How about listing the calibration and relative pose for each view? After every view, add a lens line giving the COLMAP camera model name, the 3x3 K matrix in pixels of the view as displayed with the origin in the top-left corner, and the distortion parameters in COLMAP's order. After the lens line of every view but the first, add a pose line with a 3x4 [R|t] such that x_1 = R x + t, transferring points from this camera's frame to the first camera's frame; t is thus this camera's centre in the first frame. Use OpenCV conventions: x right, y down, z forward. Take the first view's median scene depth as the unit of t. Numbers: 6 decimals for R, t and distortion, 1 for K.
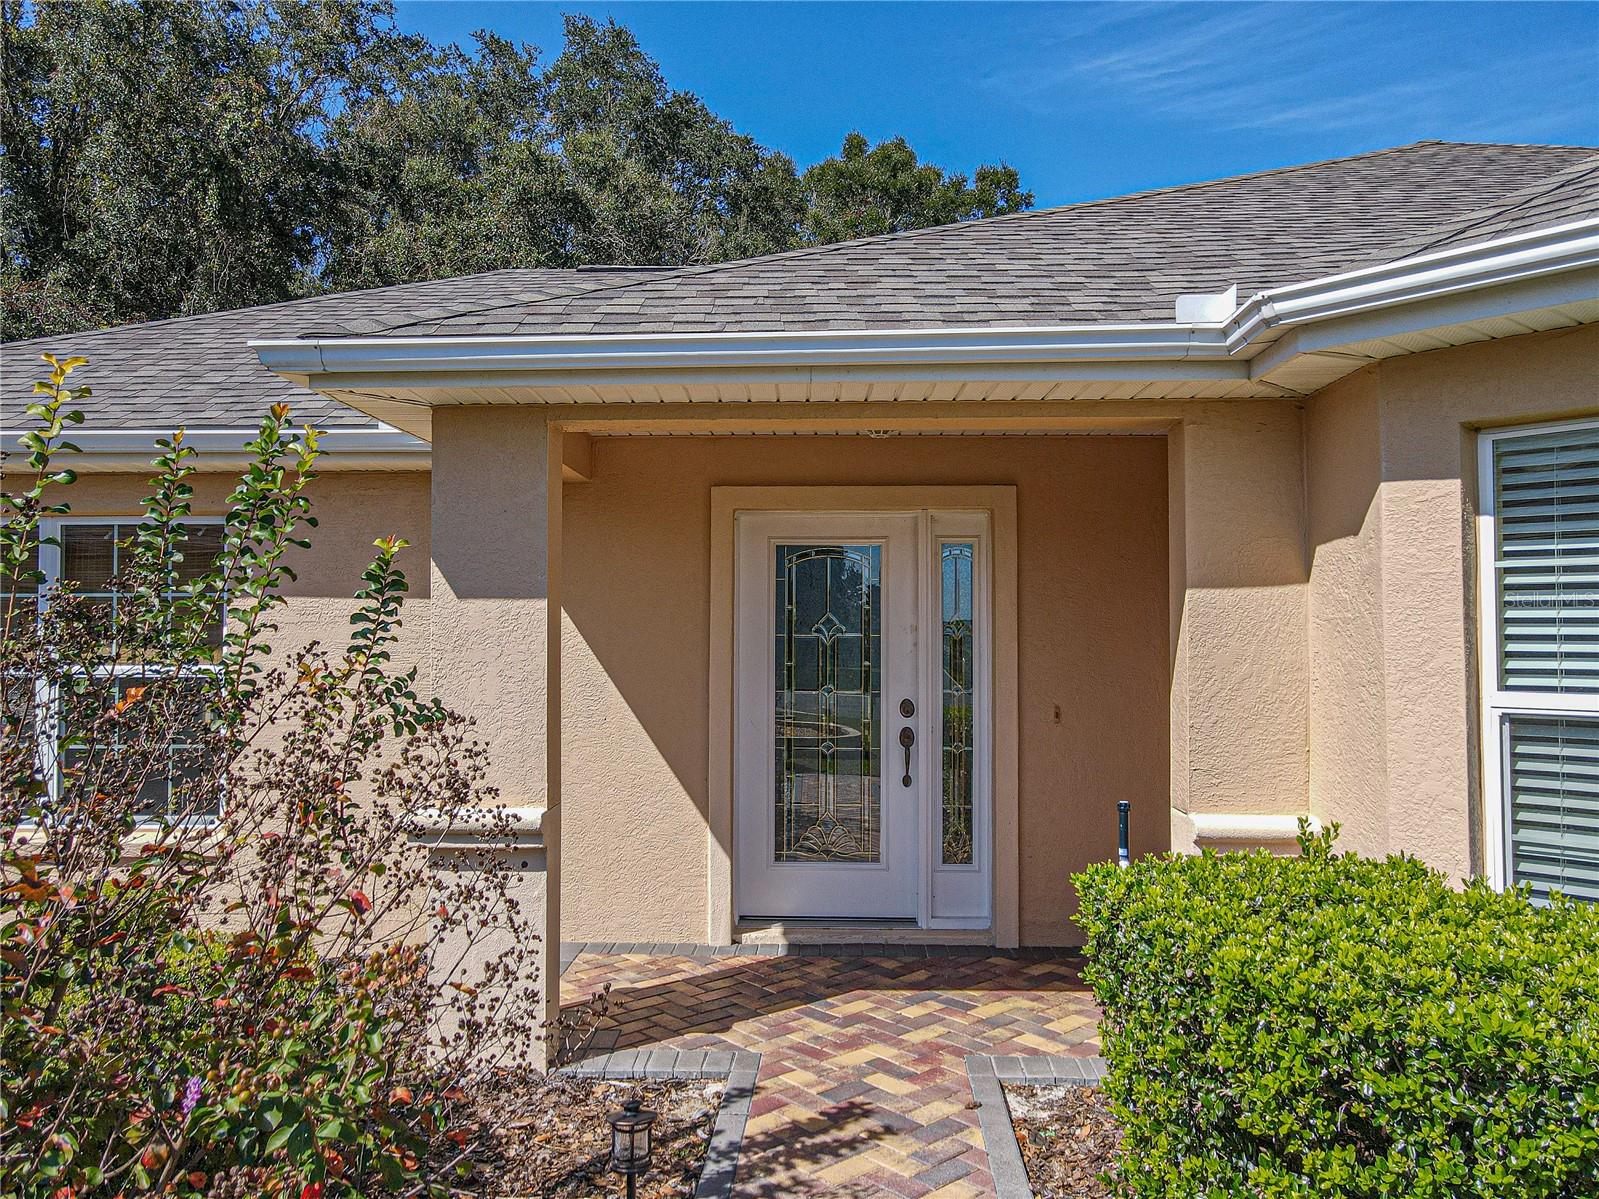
lens RADIAL K [[1184.1, 0, 800.3], [0, 1184.1, 606.2], [0, 0, 1]] dist [0.003663, 0.014550]
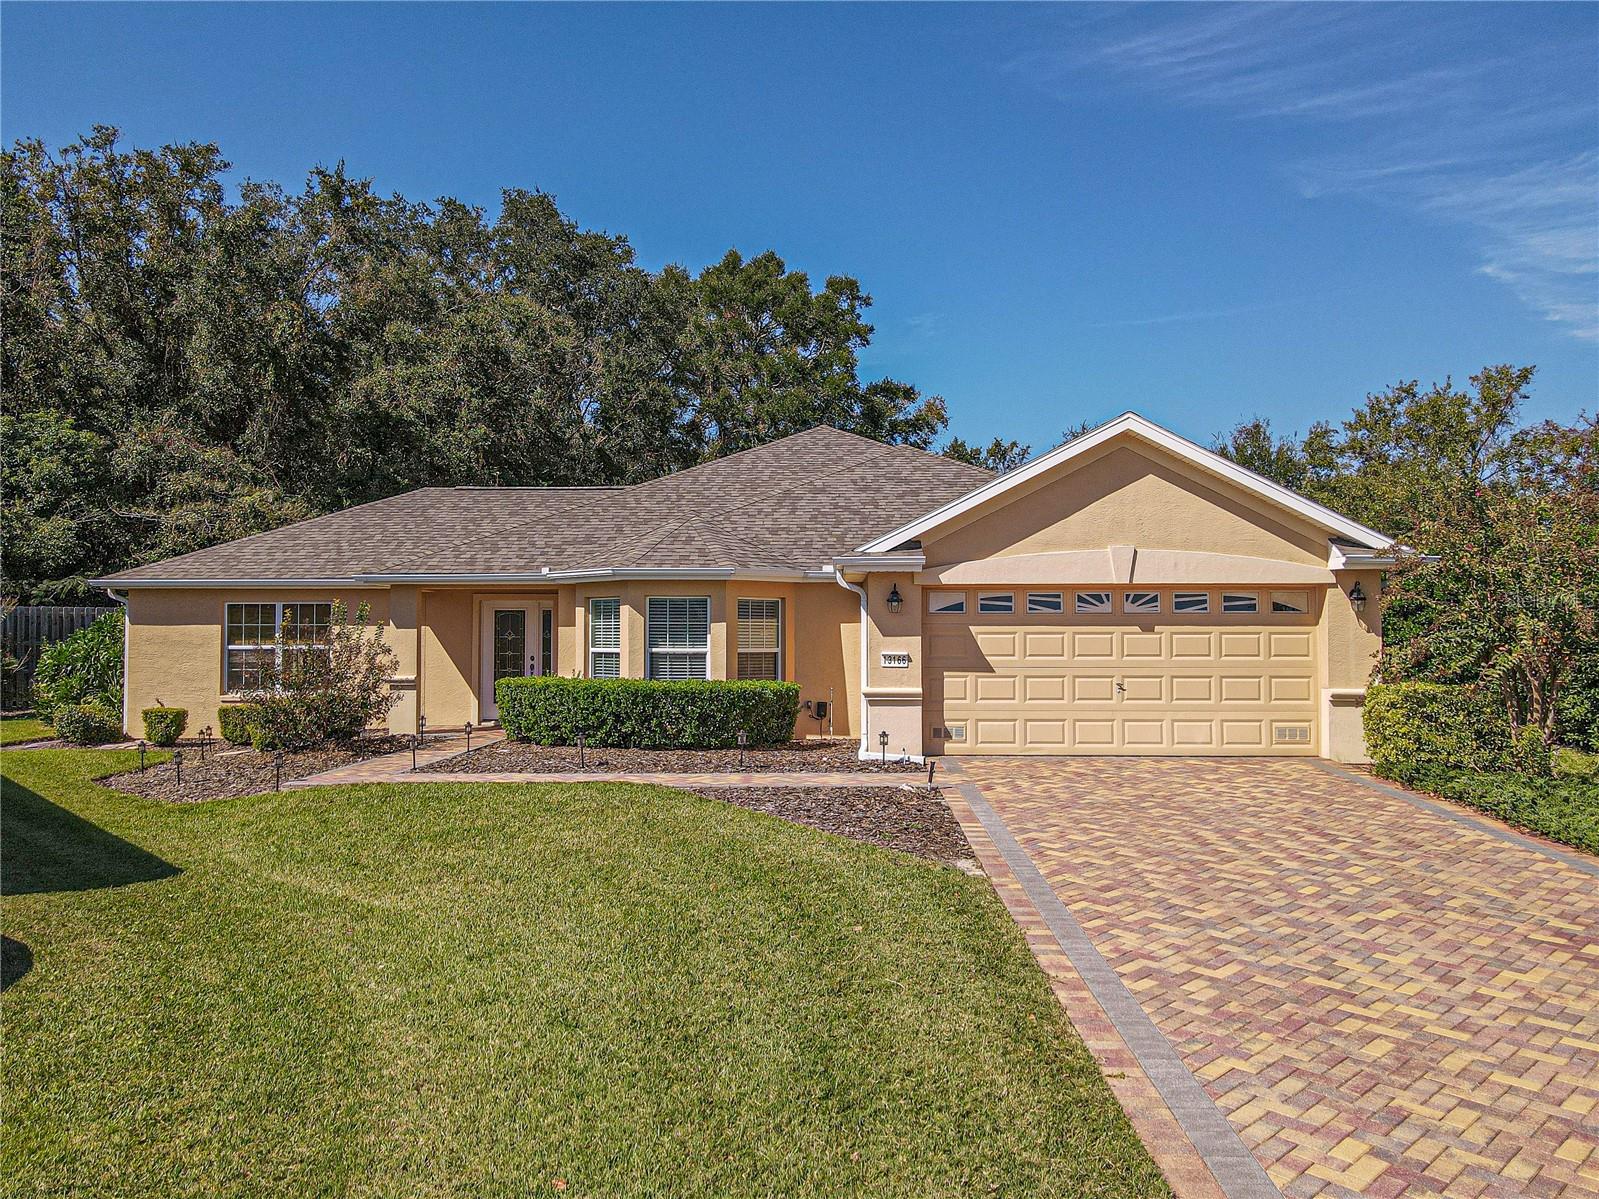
lens RADIAL K [[1184.1, 0, 804.6], [0, 1184.1, 605.8], [0, 0, 1]] dist [0.003663, 0.014550]
pose [[0.999855, 0.001275, 0.016985, 0.860253], [-0.001296, 0.999998, 0.001248, -0.073484], [-0.016983, -0.001270, 0.999855, -2.558098]]
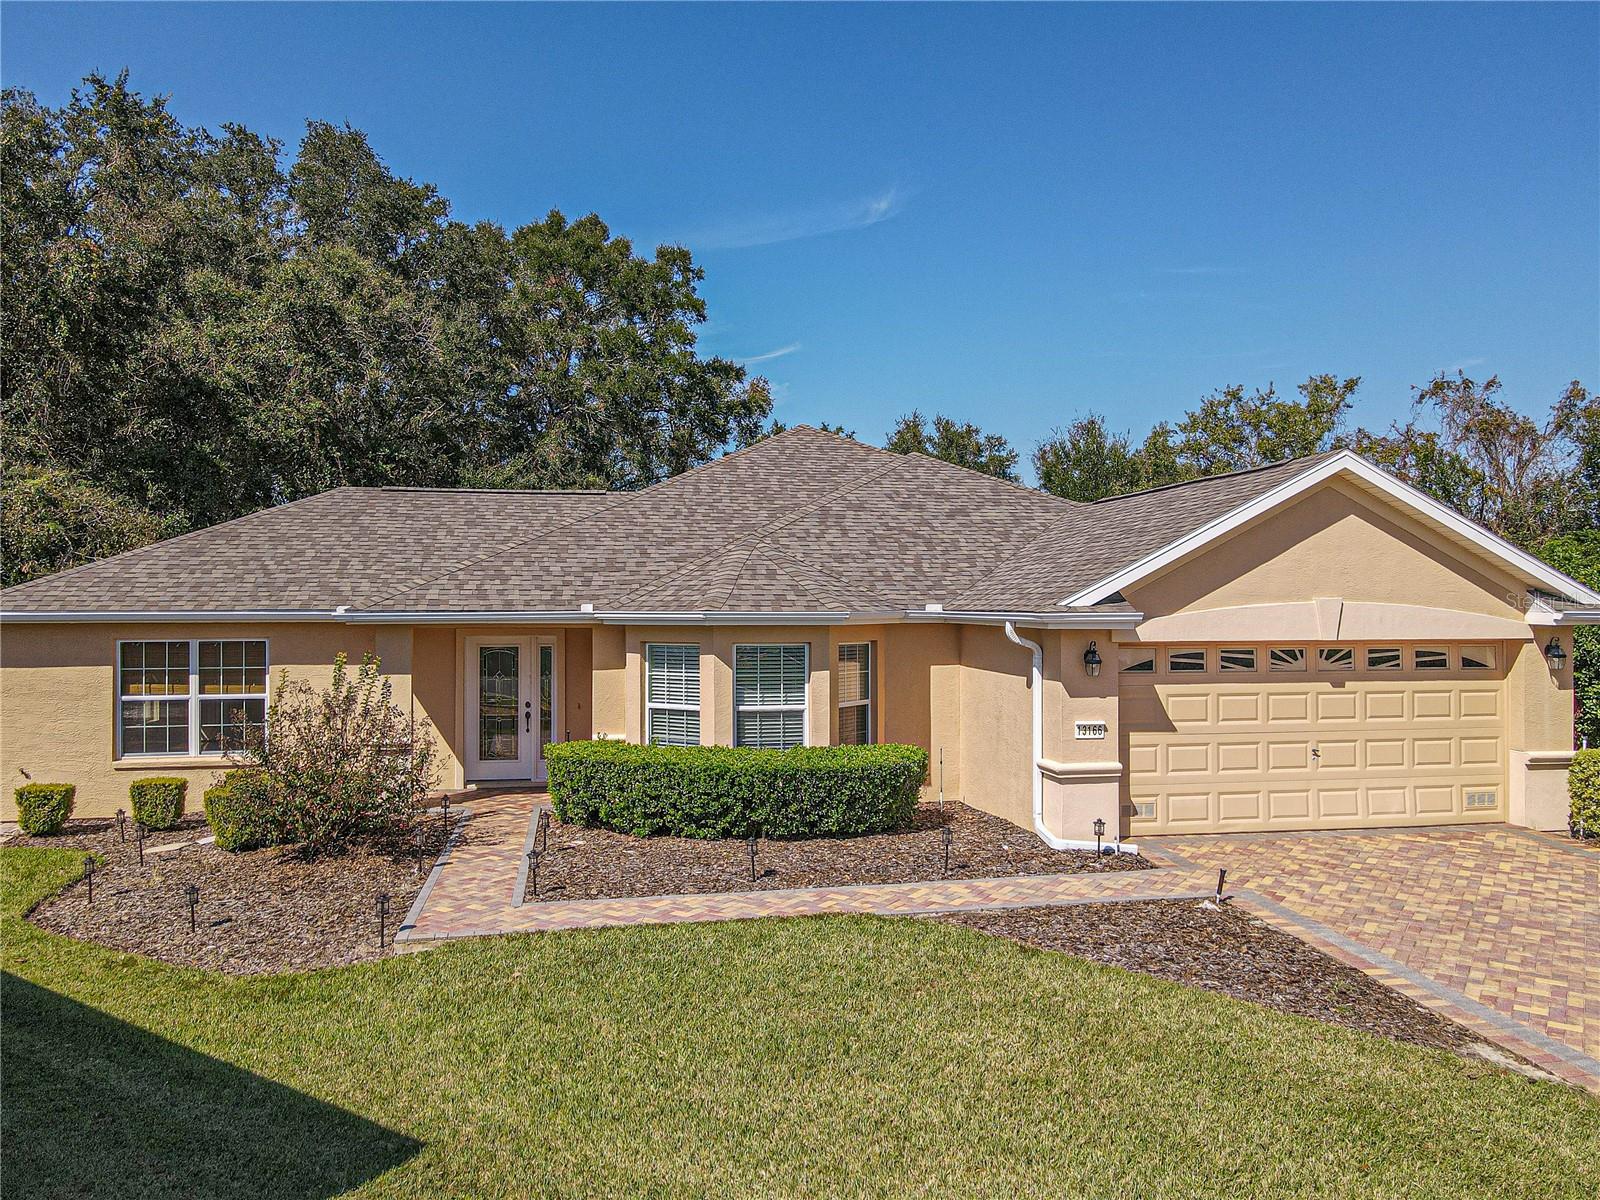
lens RADIAL K [[1184.8, 0, 808.0], [0, 1184.8, 601.5], [0, 0, 1]] dist [0.003663, 0.014550]
pose [[0.971510, 0.000804, 0.236996, 0.072790], [-0.005961, 0.999761, 0.021043, -0.235162], [-0.236922, -0.021856, 0.971283, -2.005712]]
